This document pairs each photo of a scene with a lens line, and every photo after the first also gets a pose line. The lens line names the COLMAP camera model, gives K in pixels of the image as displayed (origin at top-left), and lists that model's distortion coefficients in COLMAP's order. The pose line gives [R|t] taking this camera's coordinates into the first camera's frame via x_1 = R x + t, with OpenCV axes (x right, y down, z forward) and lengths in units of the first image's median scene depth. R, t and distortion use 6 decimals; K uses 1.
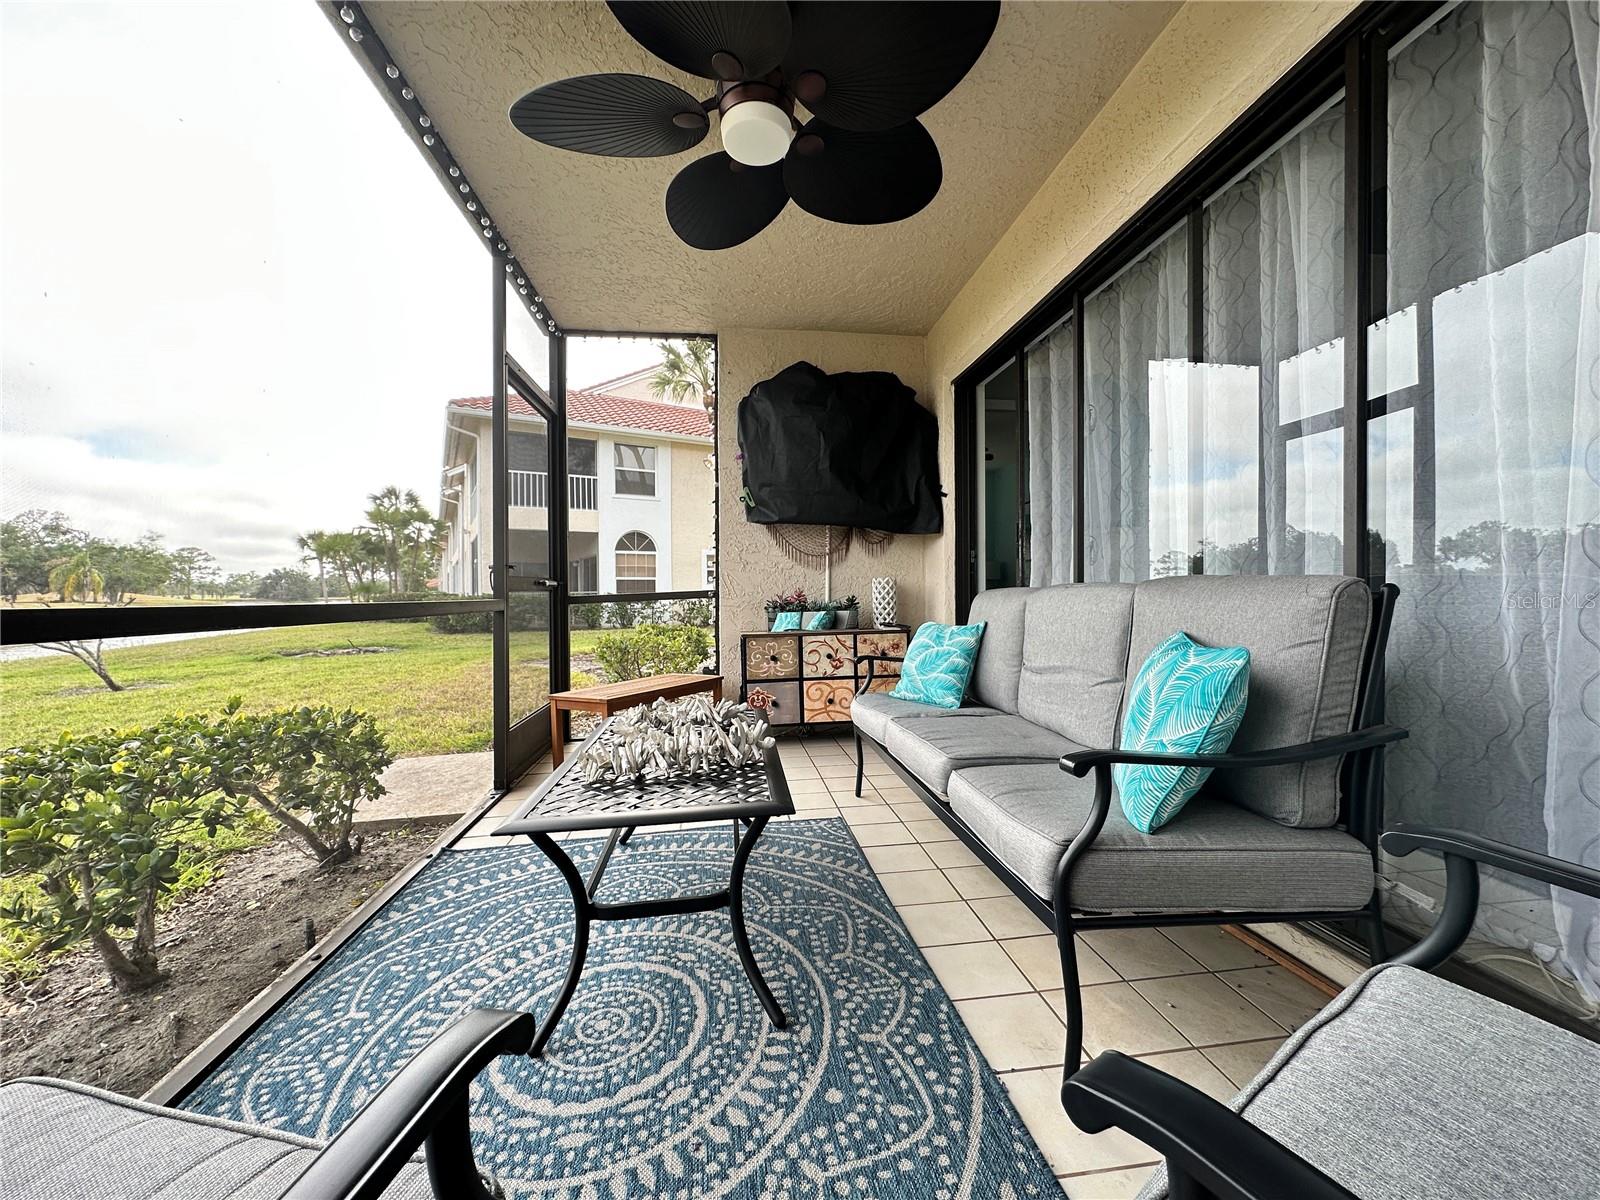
lens RADIAL K [[637.8, 0, 800.6], [0, 637.8, 597.5], [0, 0, 1]] dist [-0.000498, 0.000005]
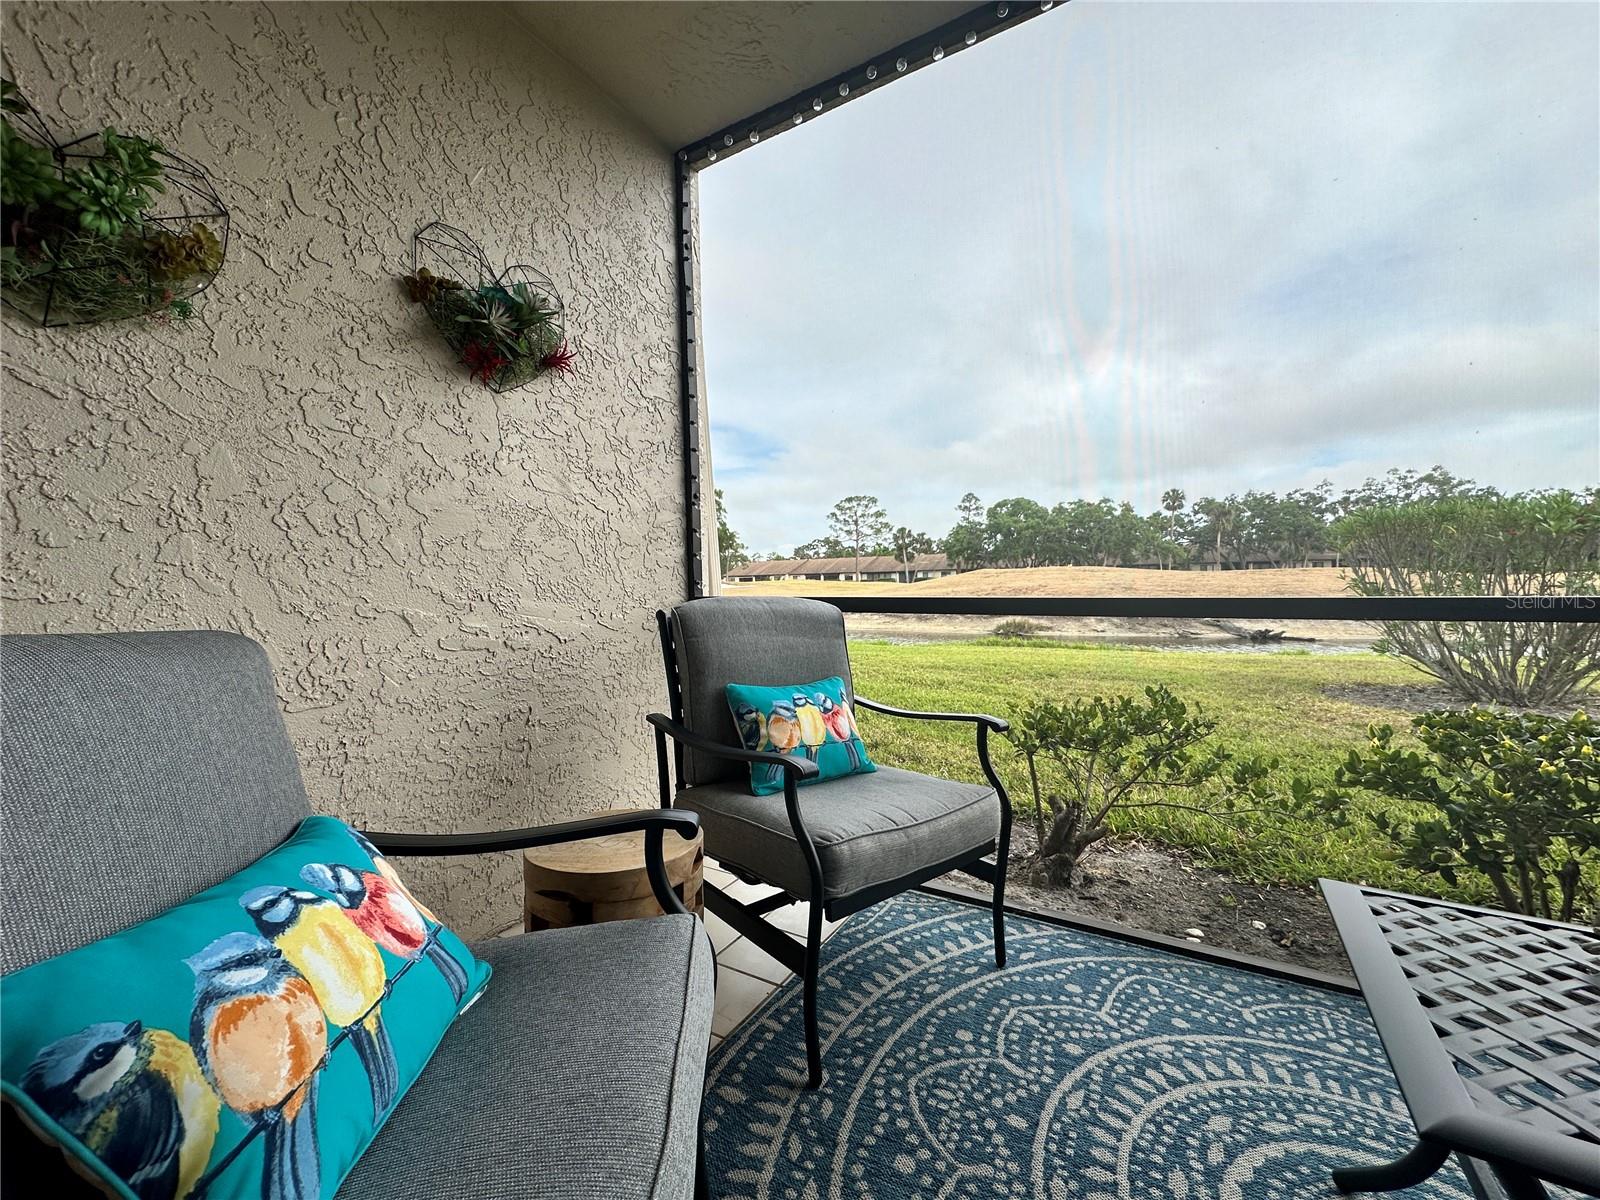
lens RADIAL K [[637.8, 0, 800.6], [0, 637.8, 597.5], [0, 0, 1]] dist [-0.000498, 0.000005]
pose [[-0.615474, 0.040733, -0.787104, 0.290870], [0.021021, 0.999157, 0.035269, -0.022519], [0.787876, 0.005161, -0.615812, 0.481495]]
